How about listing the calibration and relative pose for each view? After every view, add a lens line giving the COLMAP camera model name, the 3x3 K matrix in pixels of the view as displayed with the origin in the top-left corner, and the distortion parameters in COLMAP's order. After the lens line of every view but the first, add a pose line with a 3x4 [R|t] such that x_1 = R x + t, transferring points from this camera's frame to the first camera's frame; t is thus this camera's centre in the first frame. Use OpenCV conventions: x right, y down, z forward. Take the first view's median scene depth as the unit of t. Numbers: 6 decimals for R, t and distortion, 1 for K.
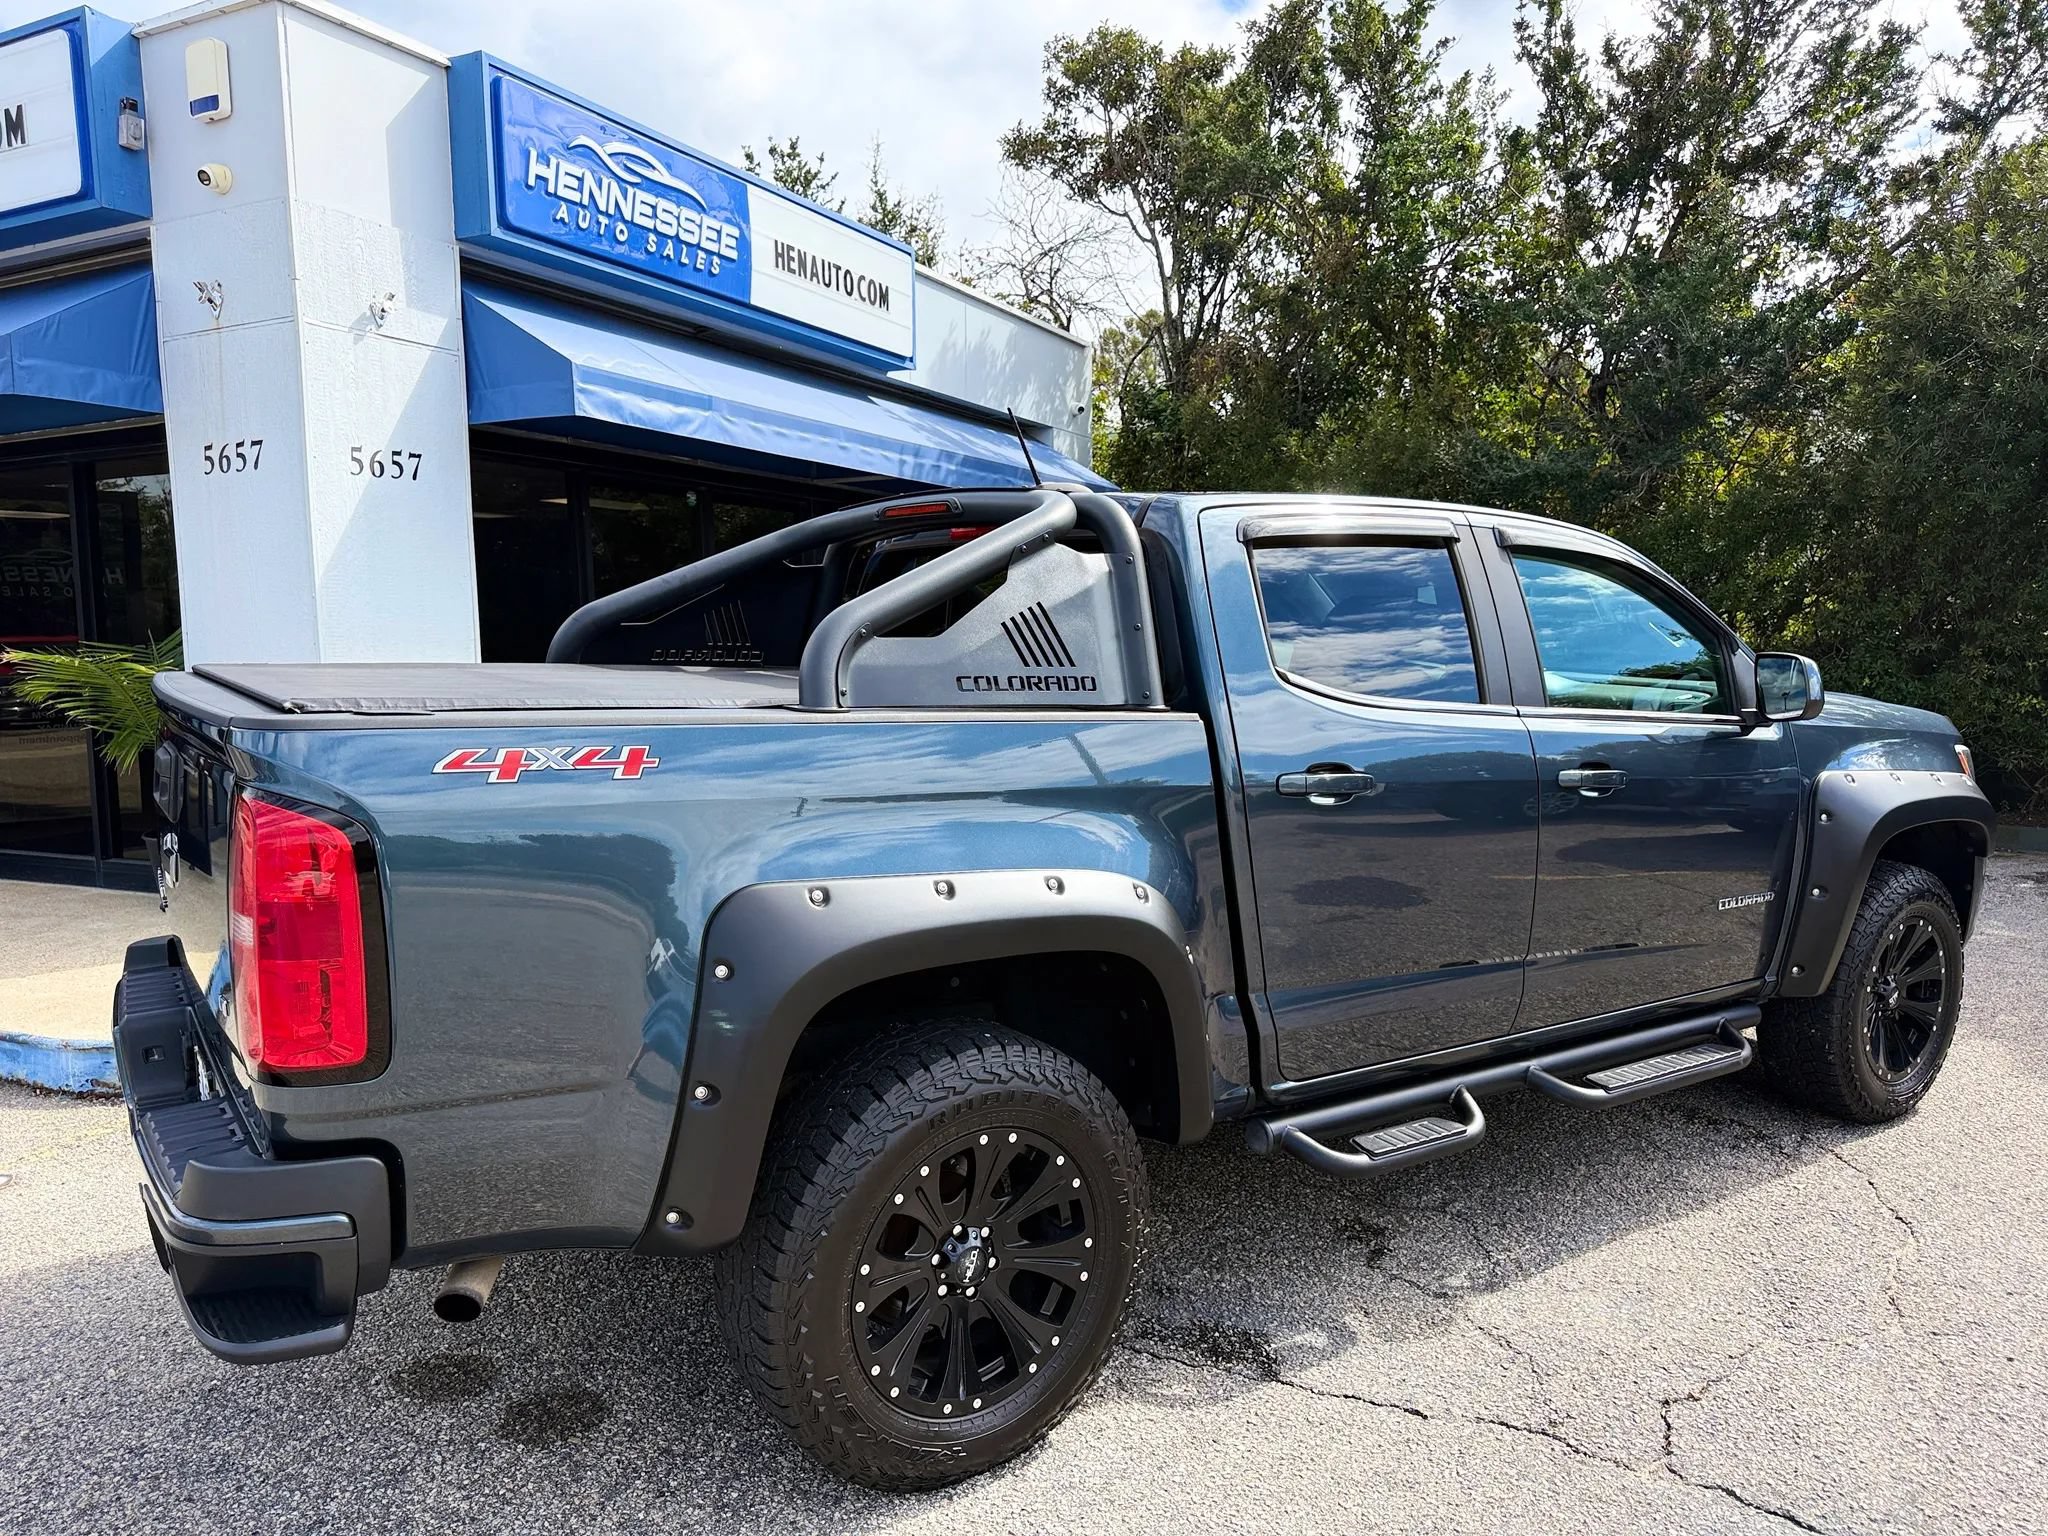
lens RADIAL K [[1462.9, 0, 1037.7], [0, 1462.9, 774.3], [0, 0, 1]] dist [0.005914, -0.006043]
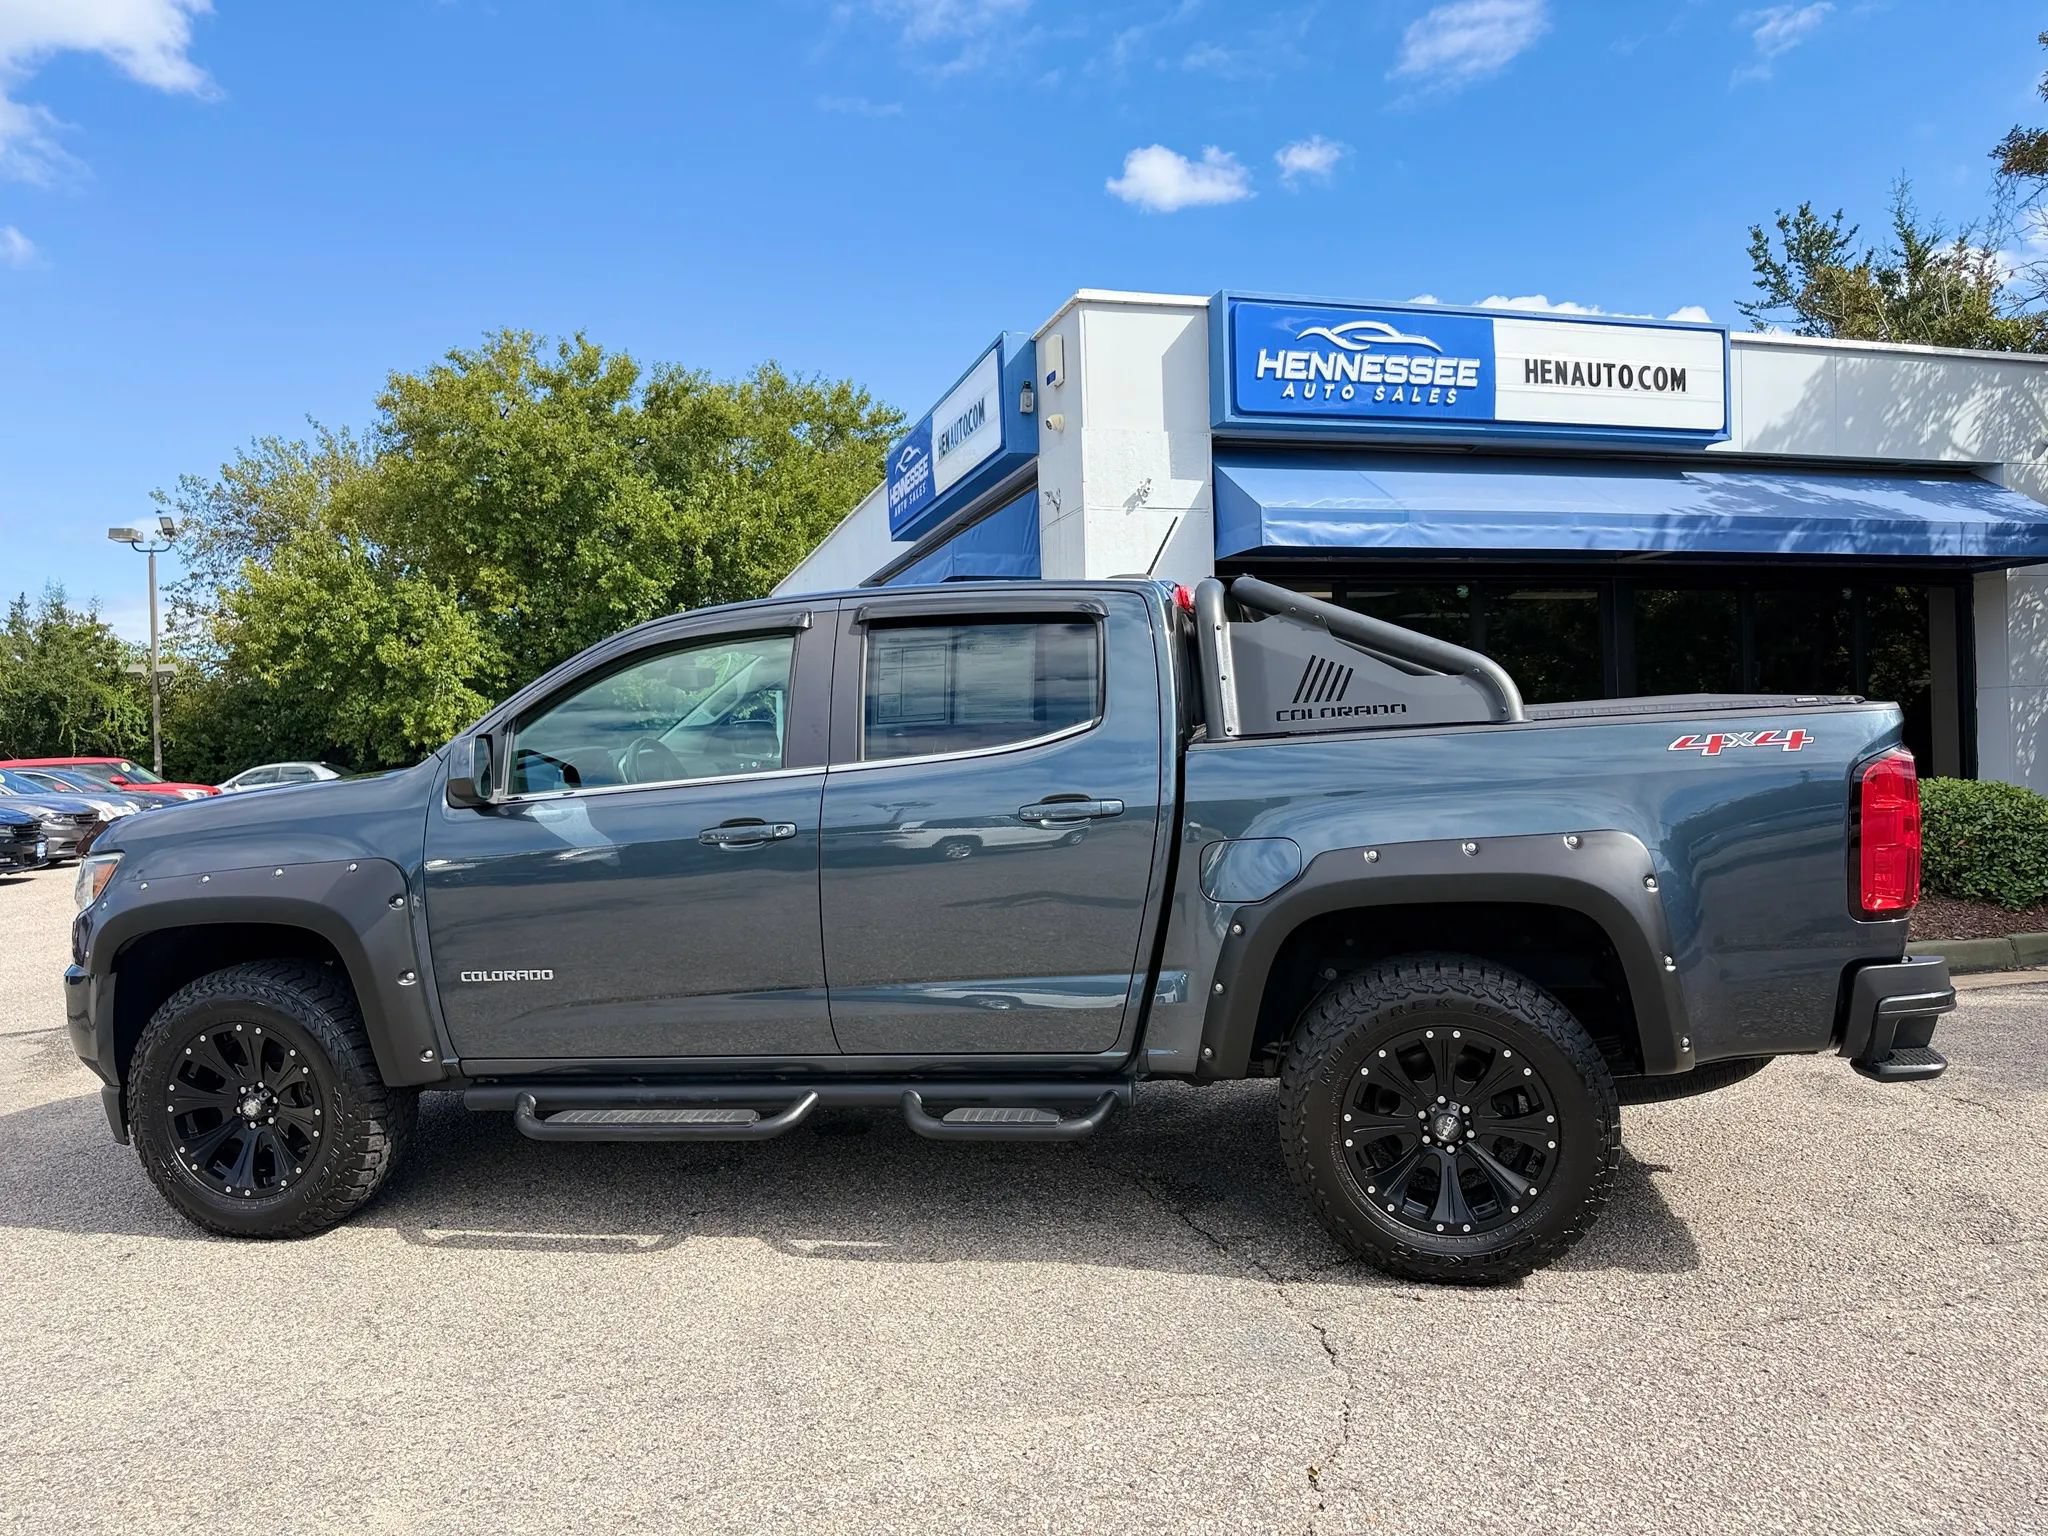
lens RADIAL K [[1454.0, 0, 1019.0], [0, 1454.0, 770.2], [0, 0, 1]] dist [0.081005, -0.137599]
pose [[0.673658, 0.000747, -0.739043, 0.503143], [-0.049521, 0.997798, -0.044131, 0.027165], [0.737382, 0.066327, 0.672211, -0.039308]]
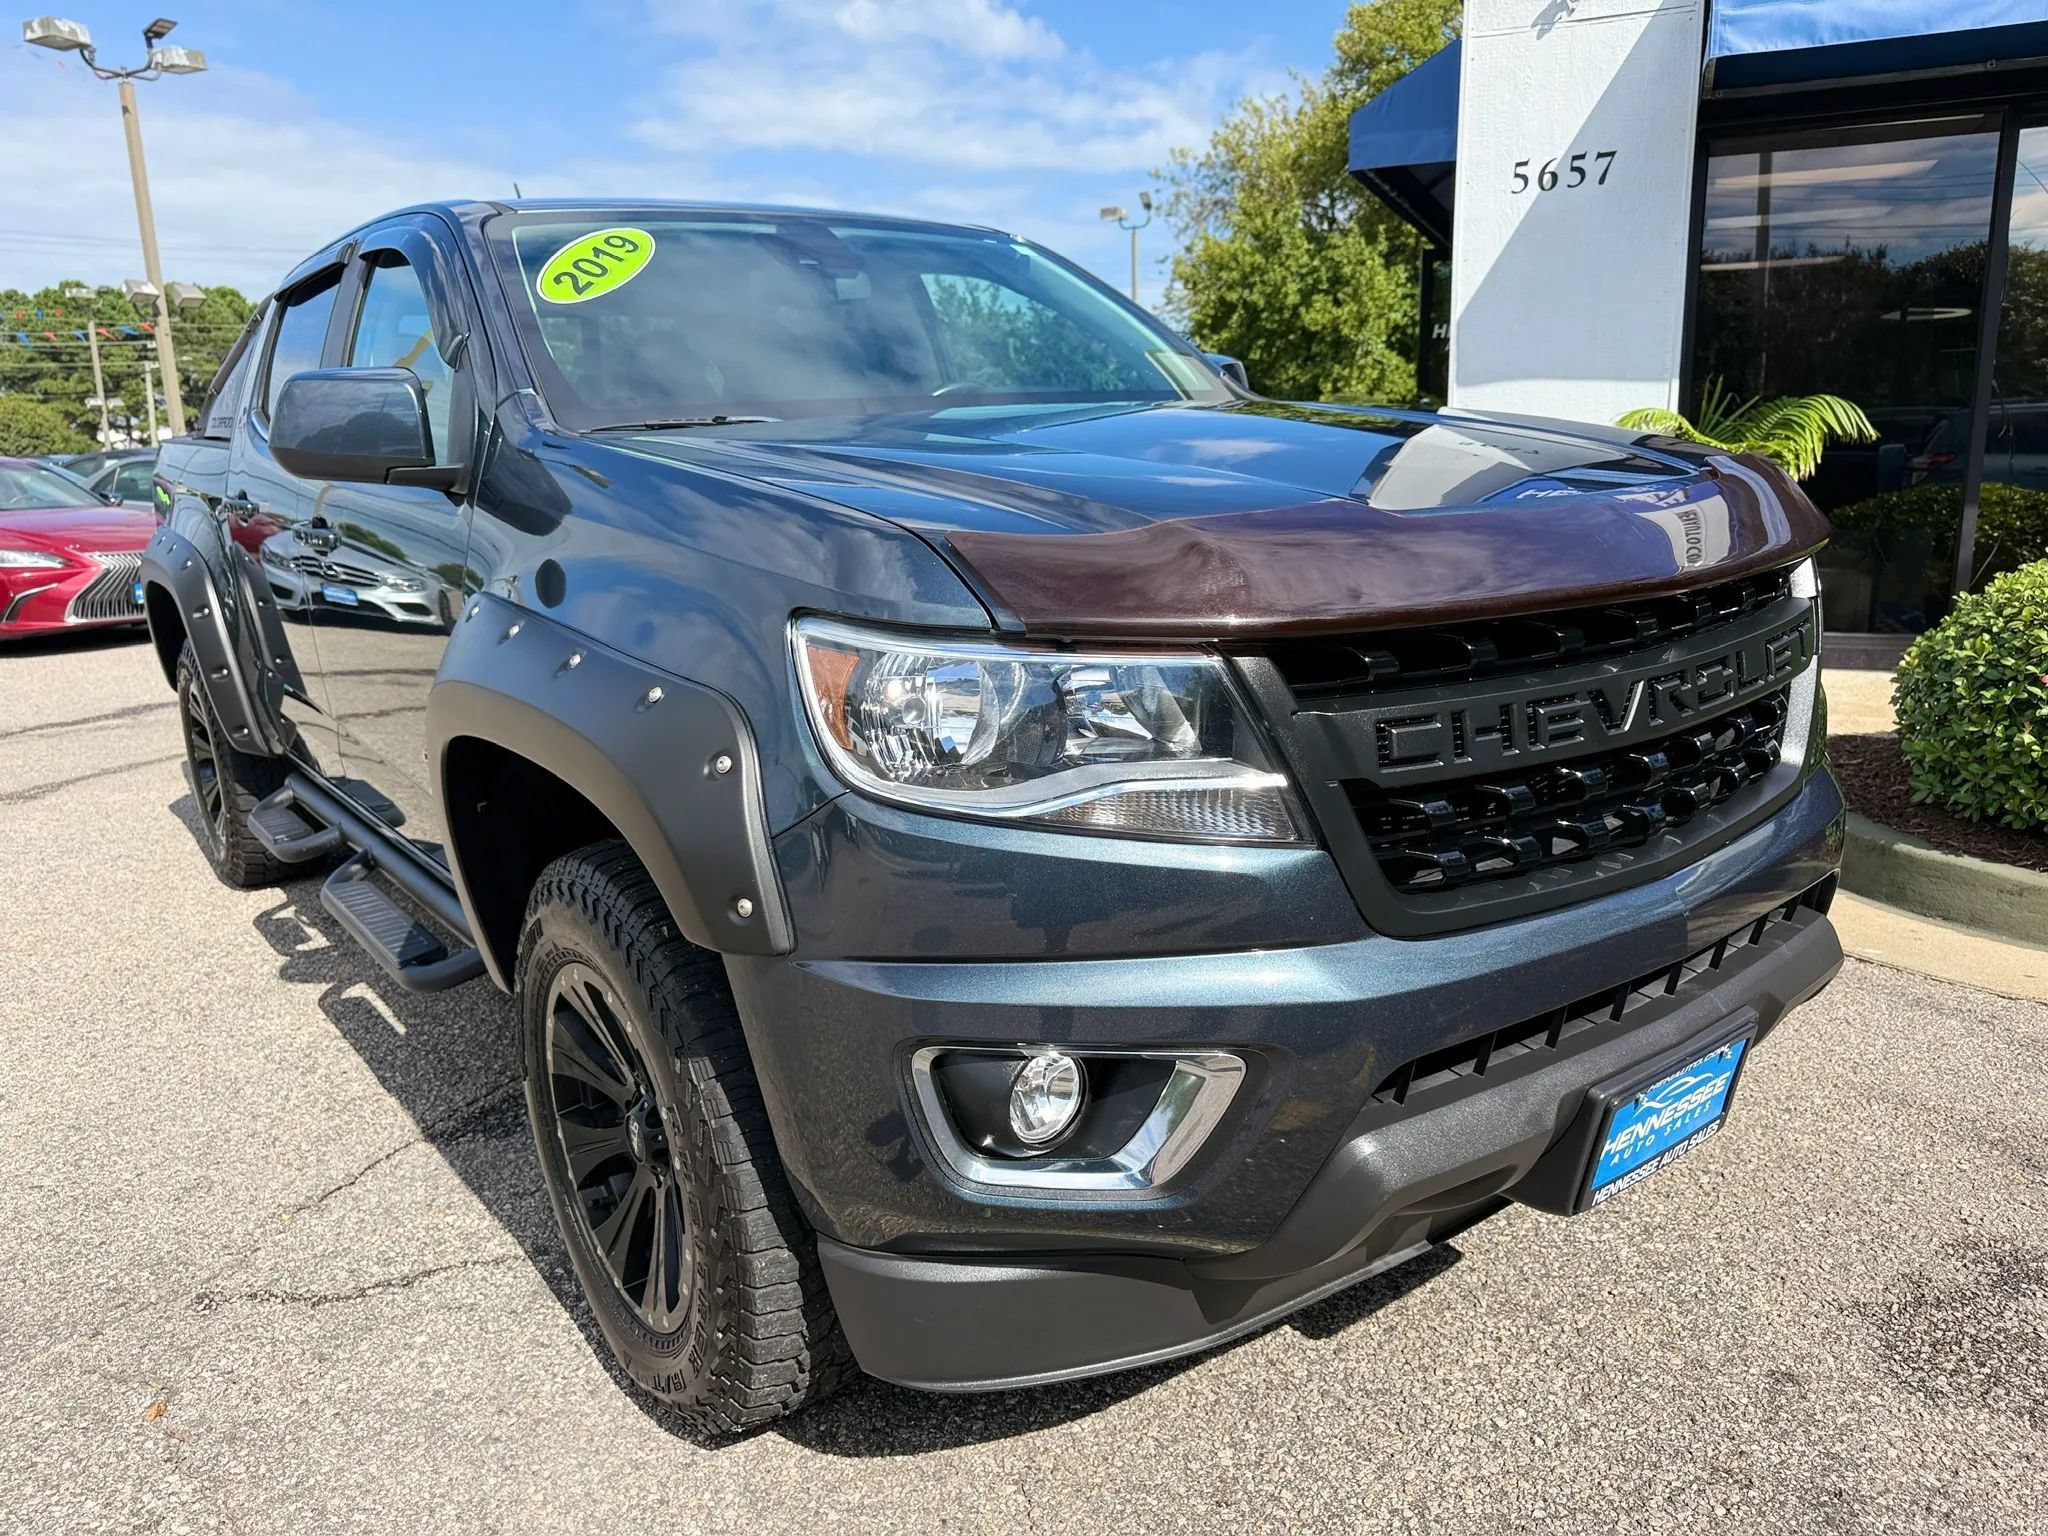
lens RADIAL K [[1469.7, 0, 1024.6], [0, 1469.7, 768.7], [0, 0, 1]] dist [-0.000391, -0.002026]
pose [[0.038677, 0.223946, -0.973834, 0.488121], [-0.069204, 0.972823, 0.220965, -0.029413], [0.996853, 0.058847, 0.053124, 0.612575]]
